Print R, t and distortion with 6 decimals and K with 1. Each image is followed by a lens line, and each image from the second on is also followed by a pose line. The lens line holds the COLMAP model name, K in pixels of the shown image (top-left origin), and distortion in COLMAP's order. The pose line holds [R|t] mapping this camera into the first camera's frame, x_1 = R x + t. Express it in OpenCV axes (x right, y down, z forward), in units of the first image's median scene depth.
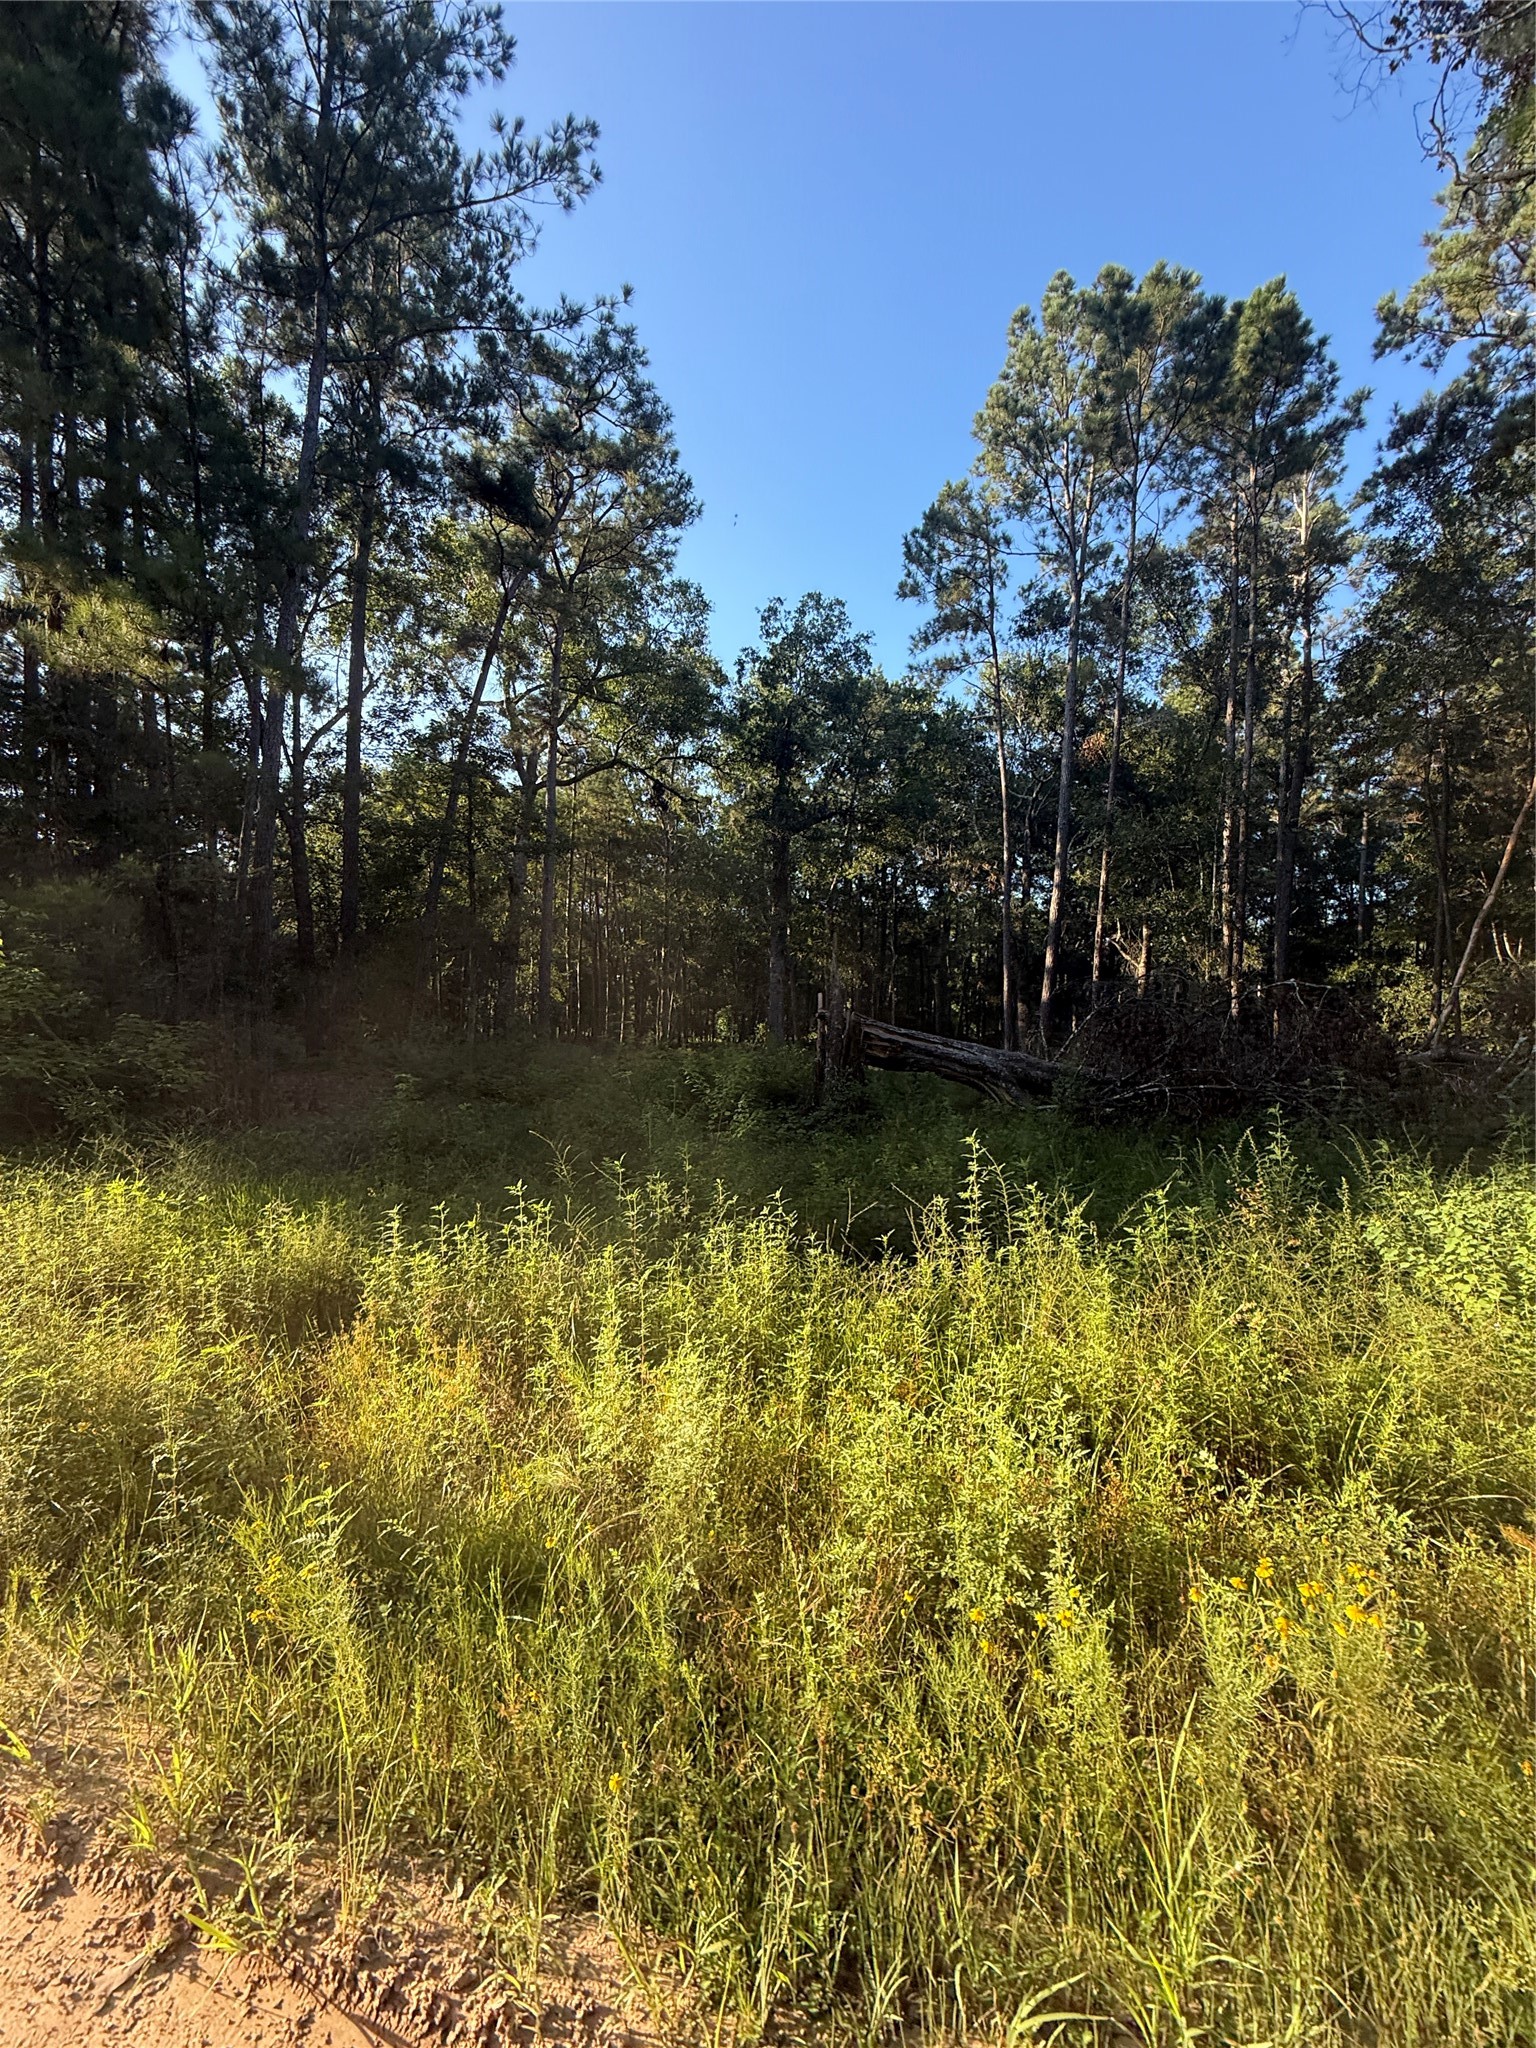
lens RADIAL K [[810.9, 0, 767.7], [0, 810.9, 1024.3], [0, 0, 1]] dist [-0.000313, -0.000286]
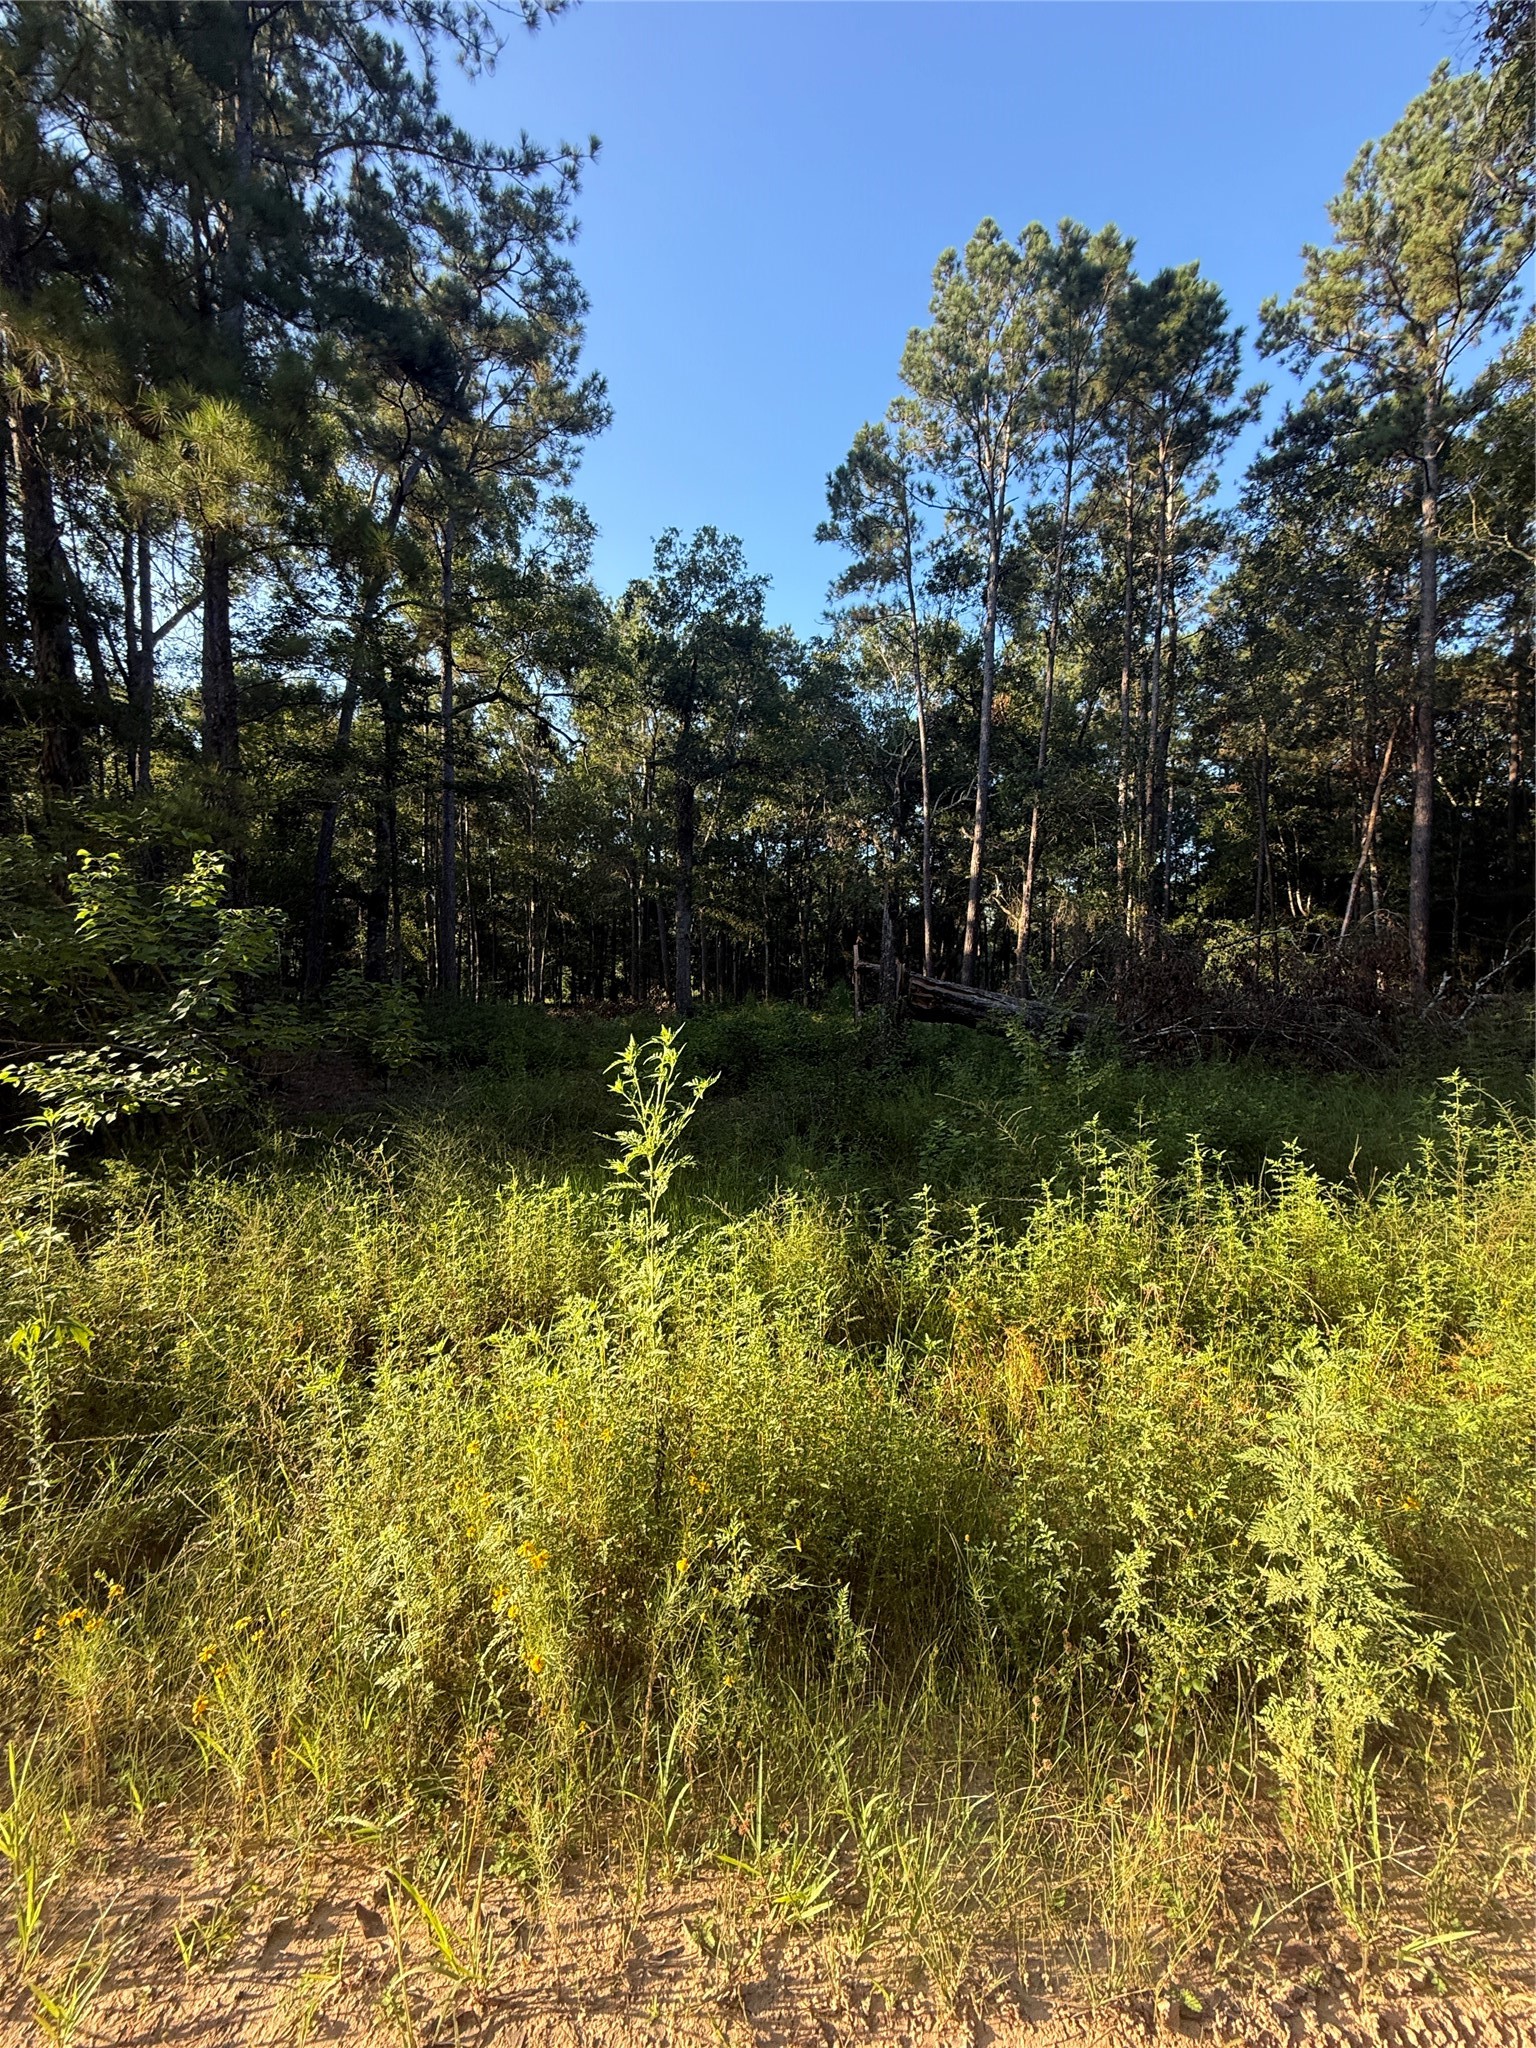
lens RADIAL K [[810.9, 0, 767.9], [0, 810.9, 1022.5], [0, 0, 1]] dist [-0.000313, -0.000286]
pose [[0.974511, -0.029995, 0.222325, -0.131344], [0.018808, 0.998456, 0.052264, 0.000661], [-0.223550, -0.046750, 0.973571, 0.037644]]
